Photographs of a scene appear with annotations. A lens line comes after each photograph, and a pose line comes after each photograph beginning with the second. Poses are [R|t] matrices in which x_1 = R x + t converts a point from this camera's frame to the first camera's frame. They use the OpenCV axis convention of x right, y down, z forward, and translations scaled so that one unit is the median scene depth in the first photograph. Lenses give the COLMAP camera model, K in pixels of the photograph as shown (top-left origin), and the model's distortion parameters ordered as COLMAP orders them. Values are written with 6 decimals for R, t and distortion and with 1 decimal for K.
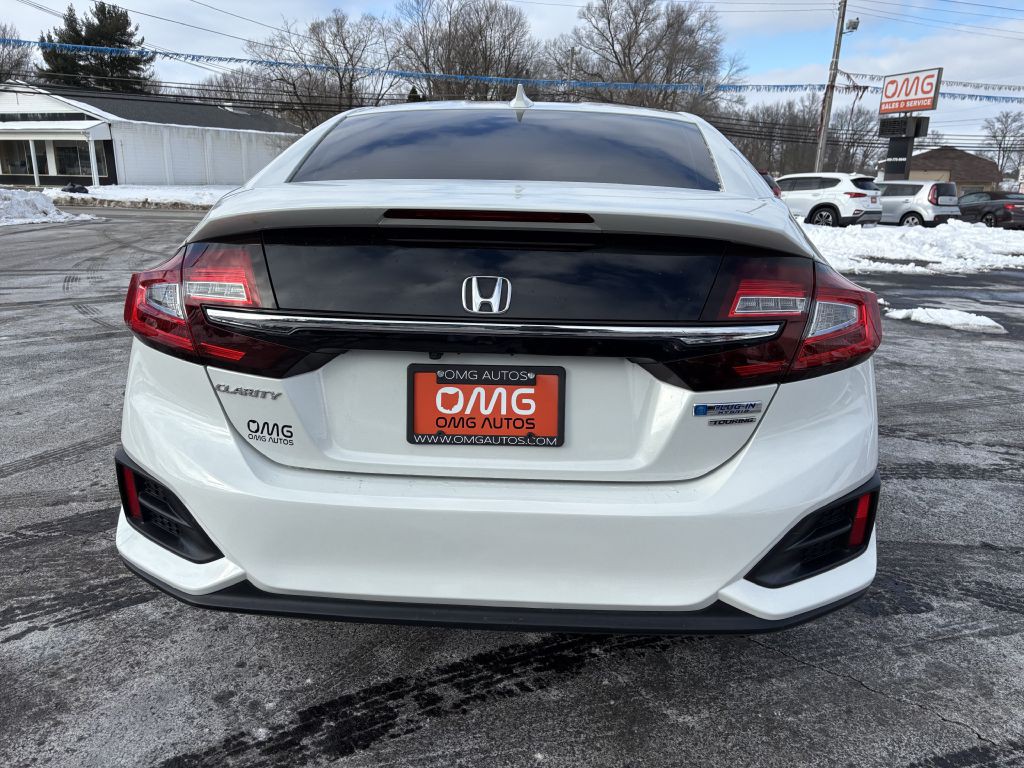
lens RADIAL K [[762.4, 0, 514.5], [0, 762.4, 388.9], [0, 0, 1]] dist [0.047794, -0.045496]
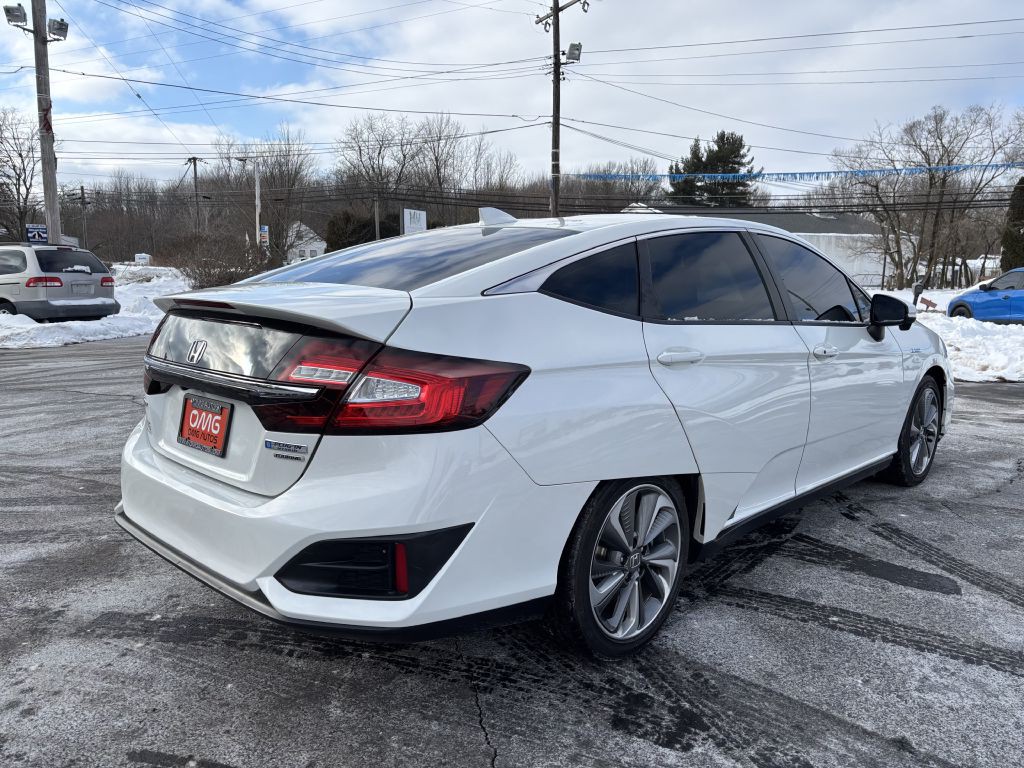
lens RADIAL K [[762.4, 0, 525.1], [0, 762.4, 397.3], [0, 0, 1]] dist [0.047794, -0.045496]
pose [[0.756734, 0.095655, -0.646686, 0.961350], [-0.169525, 0.984110, -0.052809, -0.039724], [0.631359, 0.149592, 0.760926, 0.146688]]
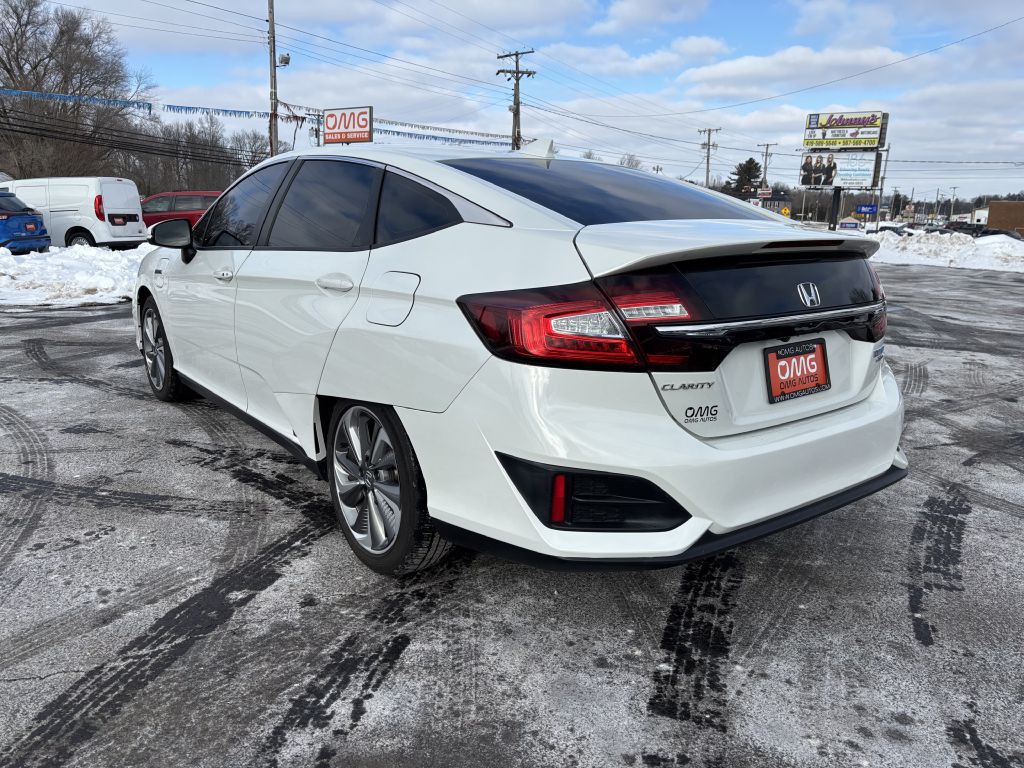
lens RADIAL K [[762.4, 0, 497.5], [0, 762.4, 383.1], [0, 0, 1]] dist [0.047794, -0.045496]
pose [[0.772008, -0.150210, 0.617608, -0.941339], [0.169841, 0.985094, 0.027286, -0.061777], [-0.612501, 0.083830, 0.786012, 0.121767]]
